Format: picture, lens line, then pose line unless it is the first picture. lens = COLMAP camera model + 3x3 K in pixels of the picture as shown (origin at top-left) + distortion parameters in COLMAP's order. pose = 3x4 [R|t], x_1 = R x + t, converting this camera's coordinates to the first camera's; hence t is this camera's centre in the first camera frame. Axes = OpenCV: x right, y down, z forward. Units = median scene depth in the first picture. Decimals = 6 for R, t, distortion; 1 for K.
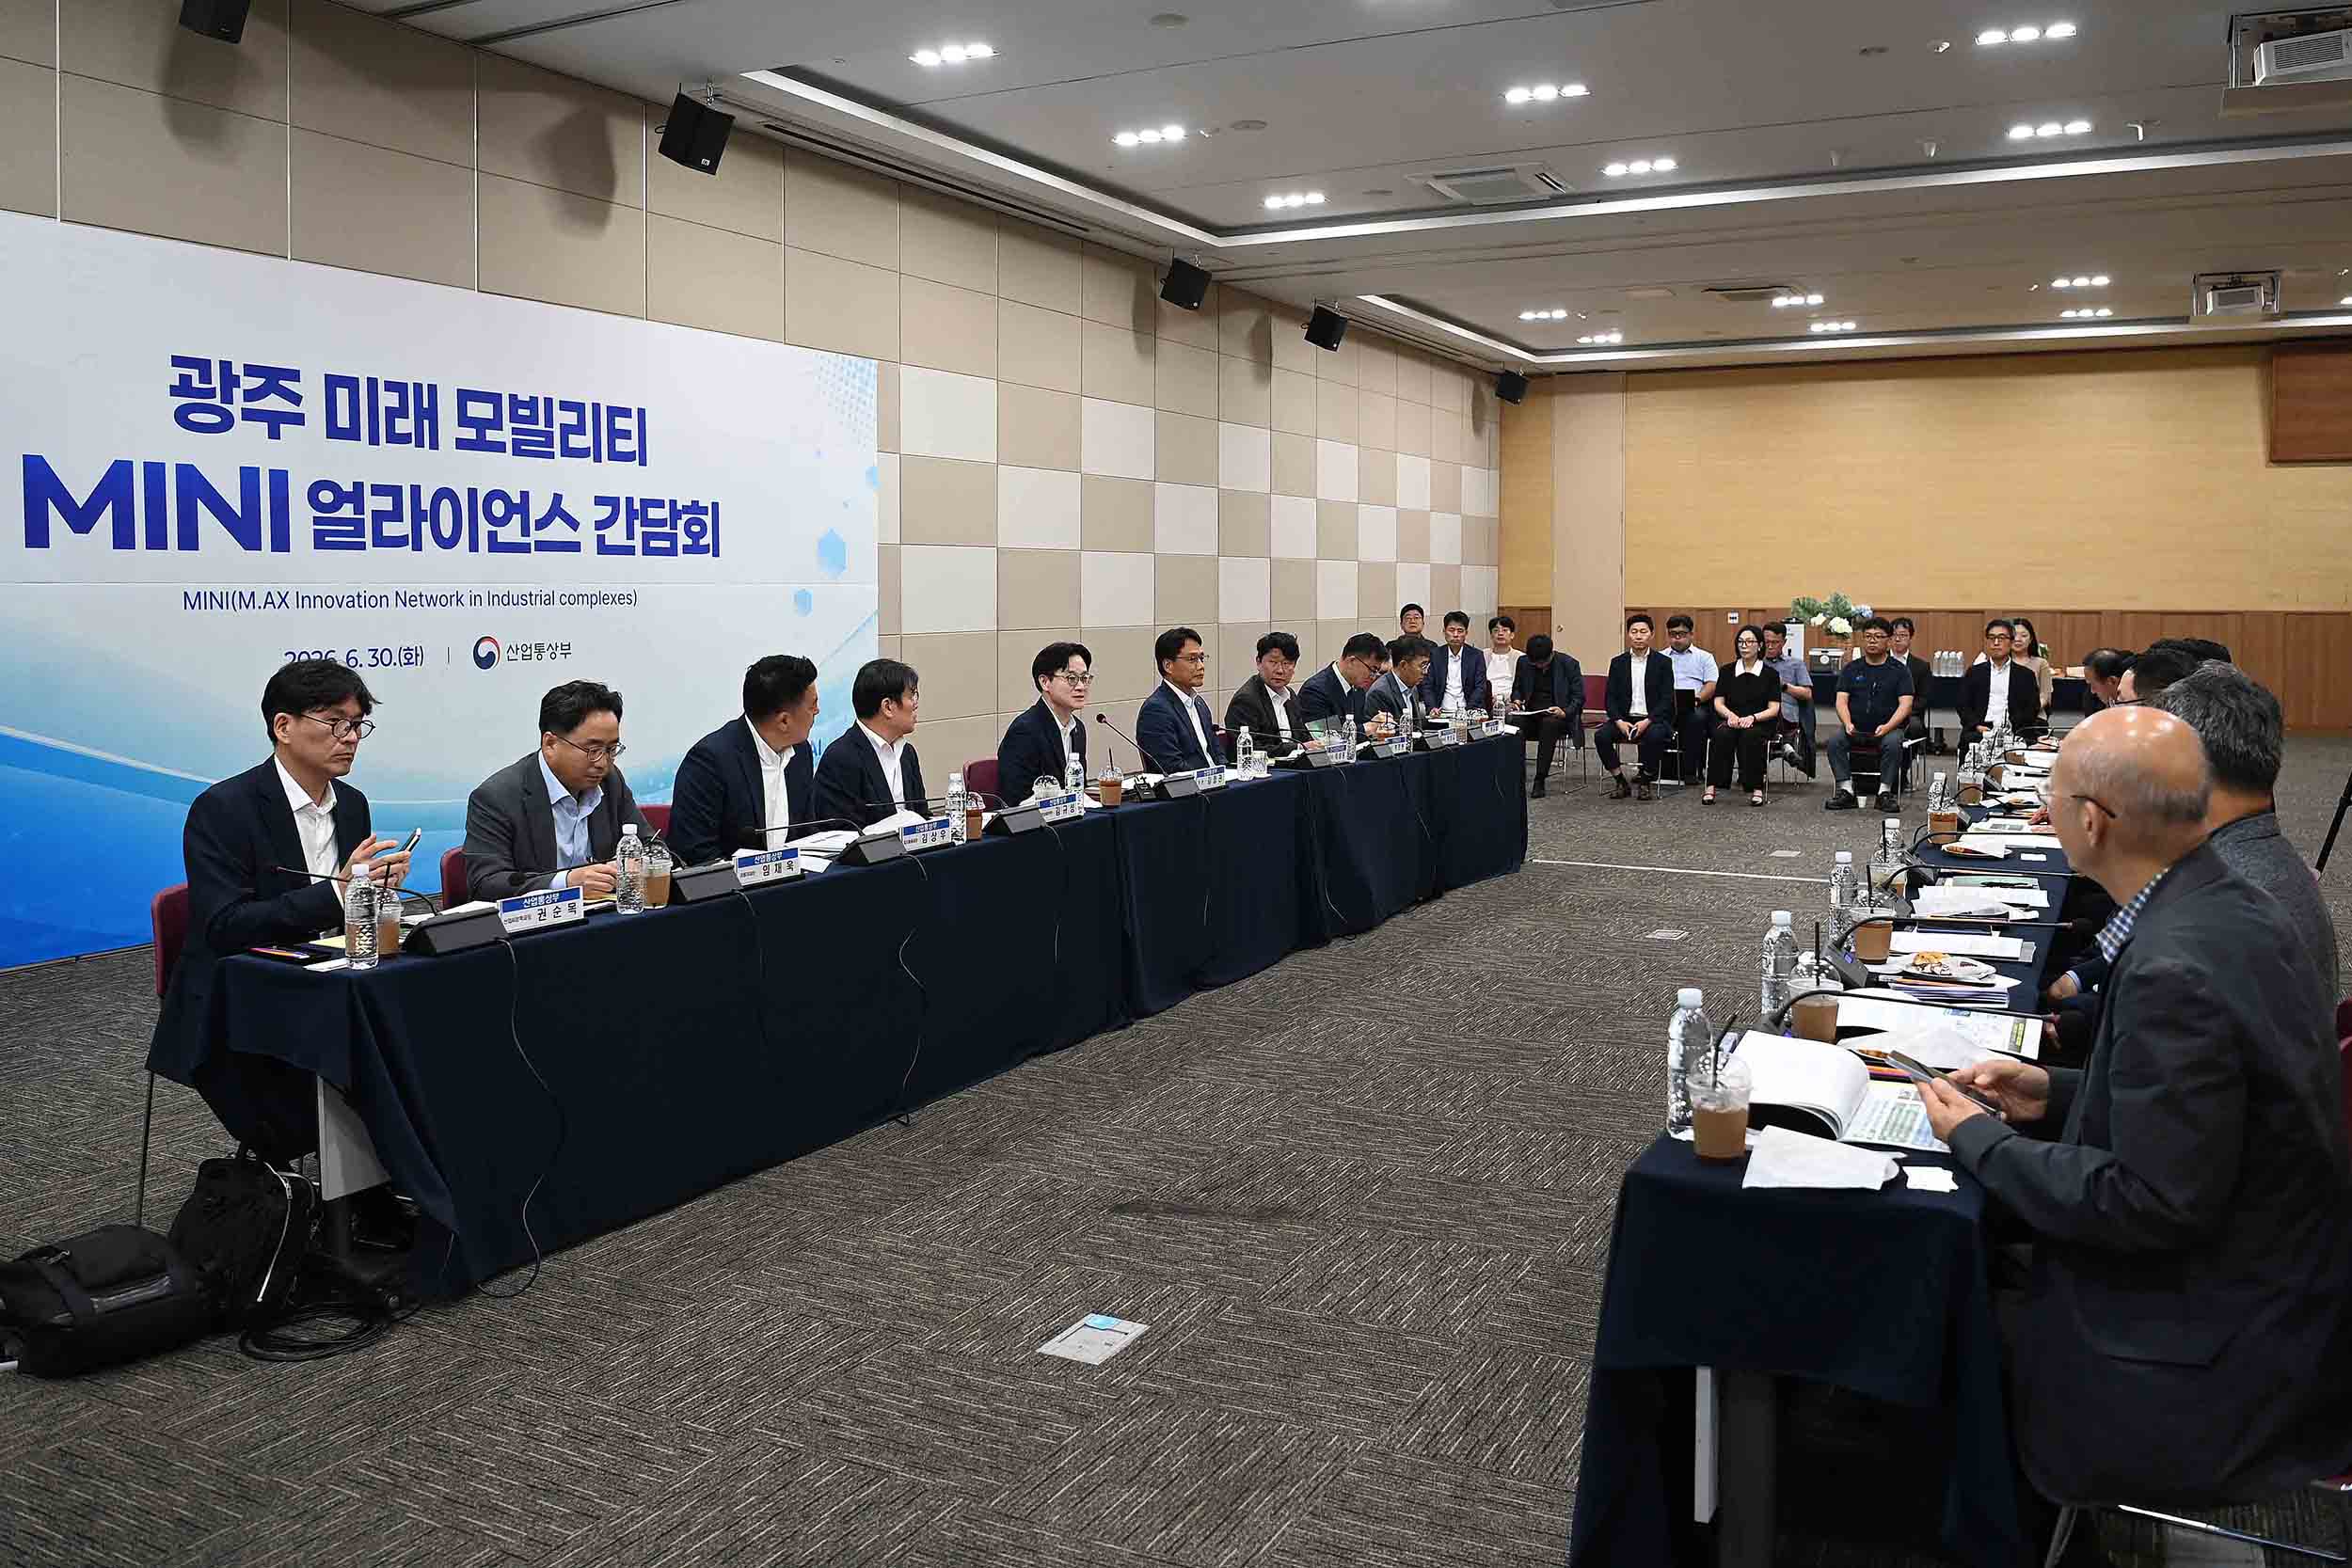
lens RADIAL K [[1728.7, 0, 1178.6], [0, 1728.7, 779.1], [0, 0, 1]] dist [-0.059596, -0.005593]
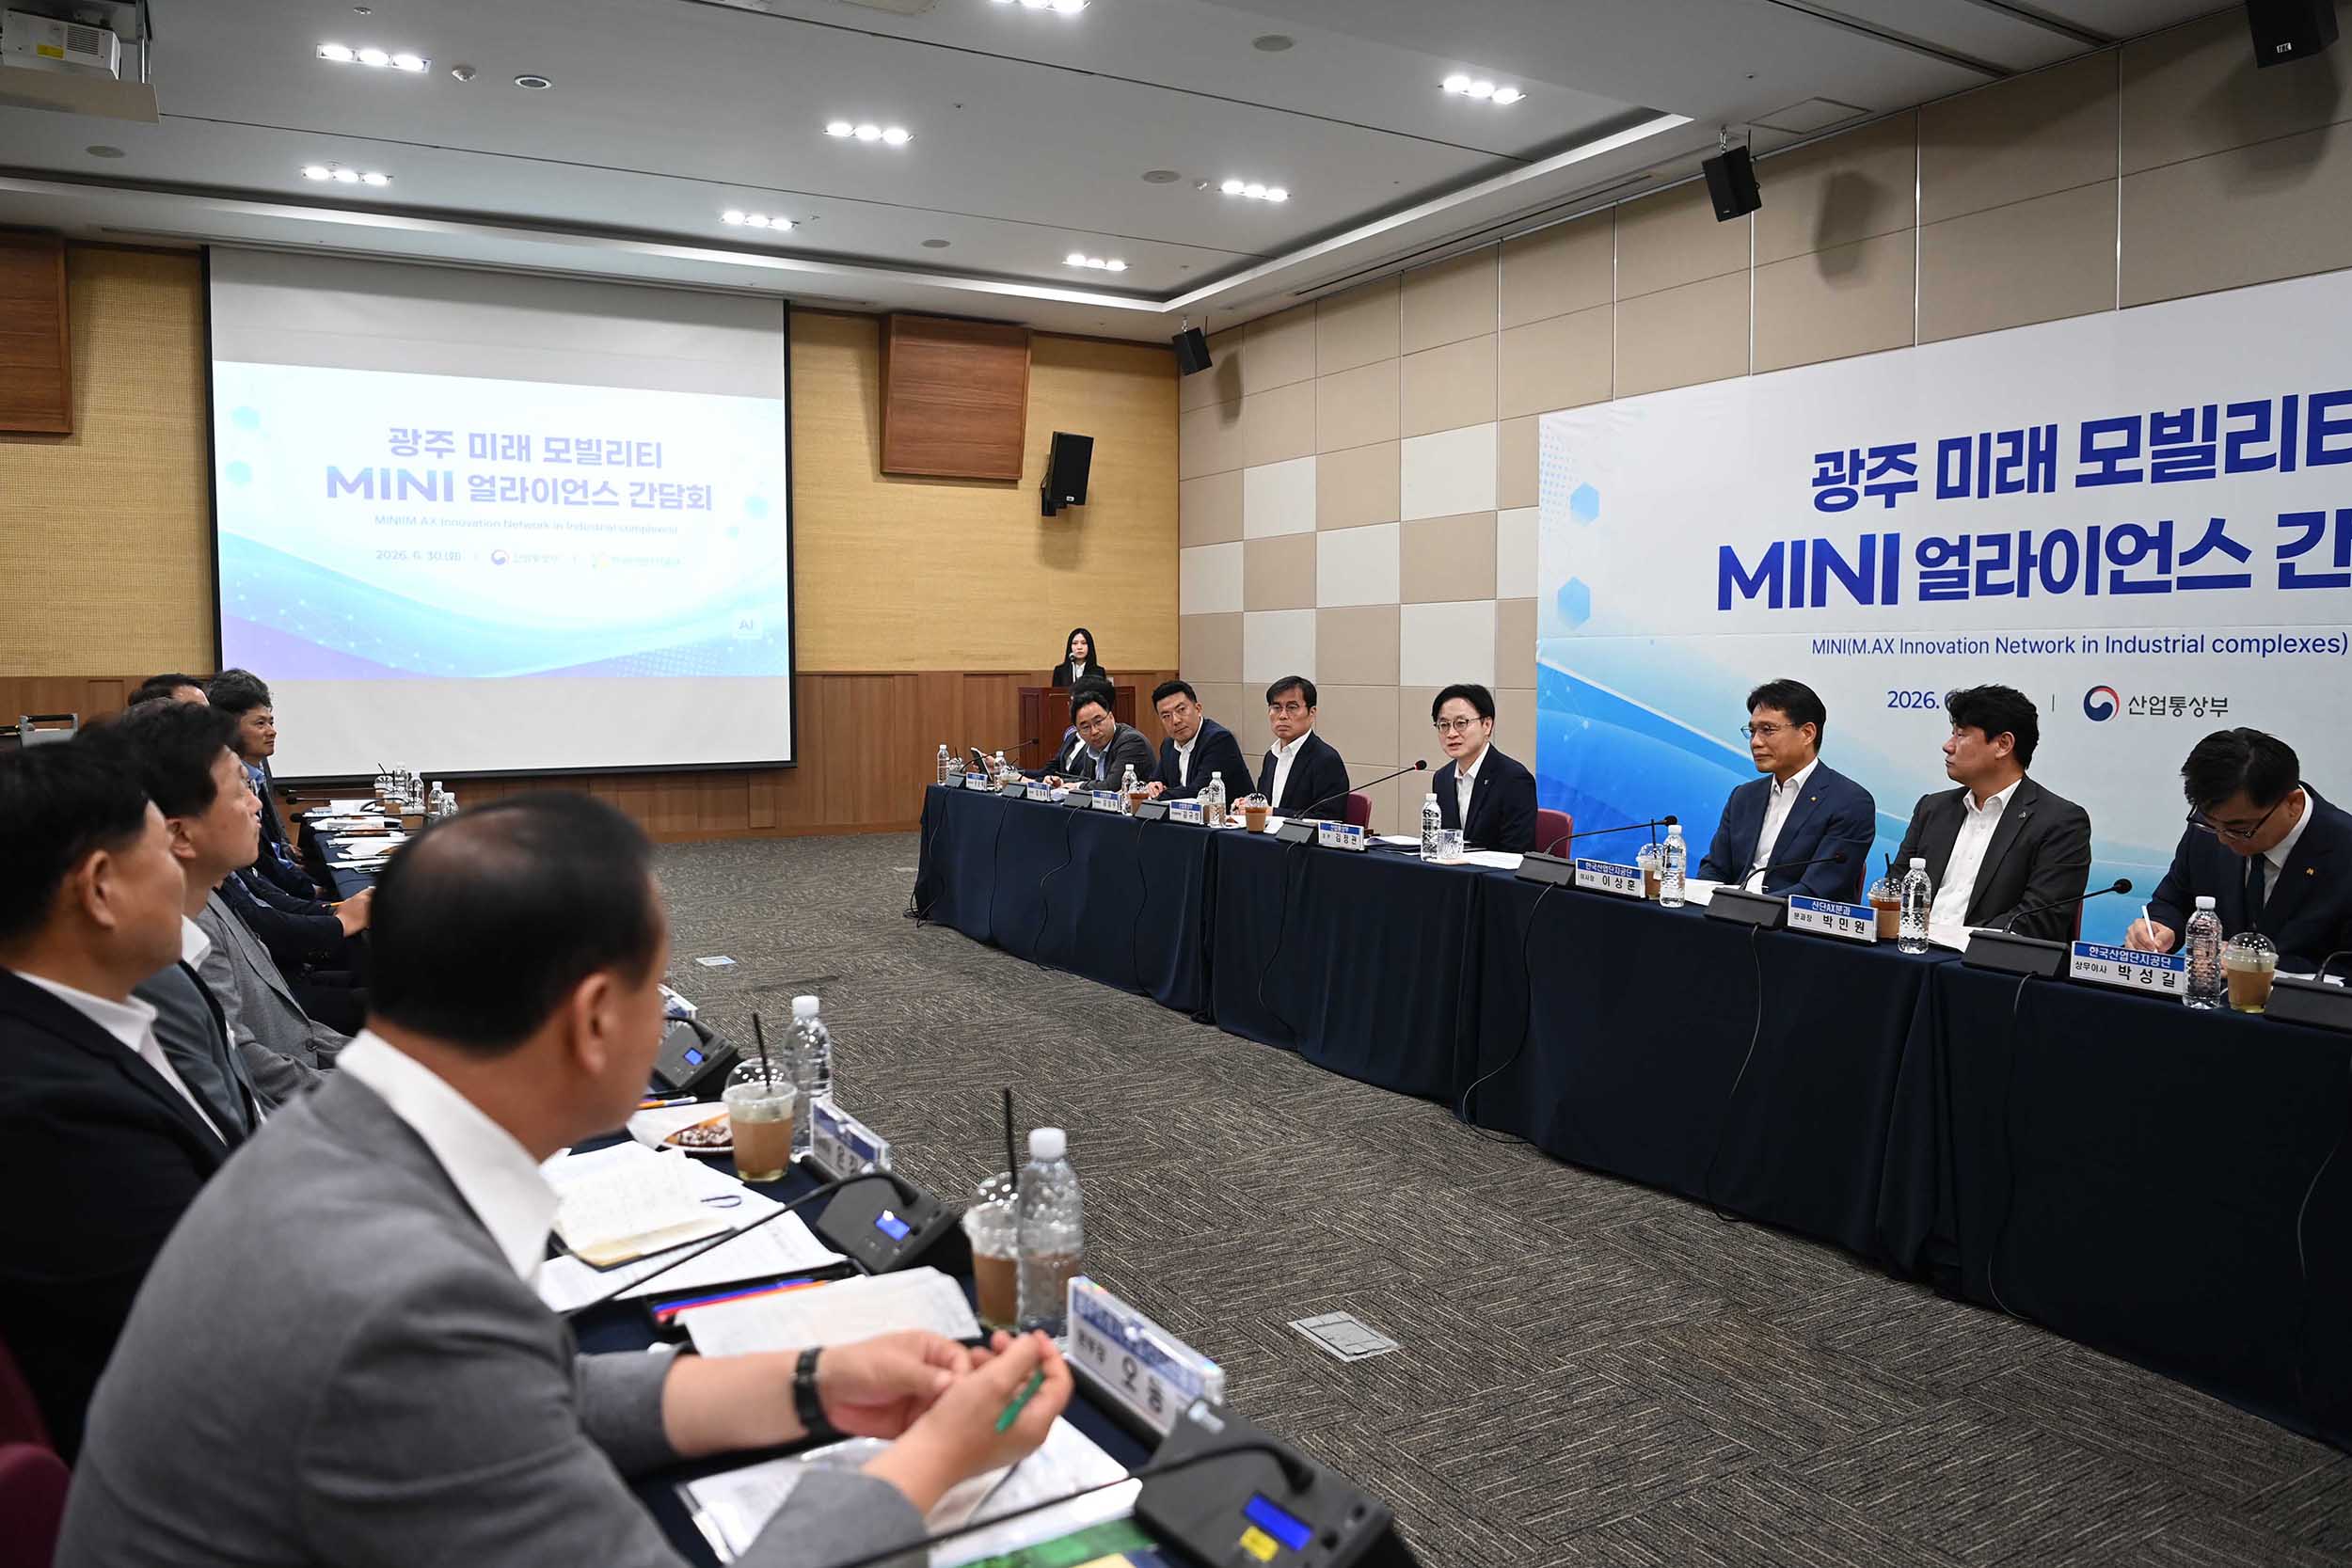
lens RADIAL K [[1728.7, 0, 1174.8], [0, 1728.7, 792.9], [0, 0, 1]] dist [-0.059596, -0.005593]
pose [[-0.519587, 0.068876, -0.851637, 0.678069], [-0.083315, 0.987911, 0.130728, -0.111574], [0.850346, 0.138878, -0.507567, 1.120930]]
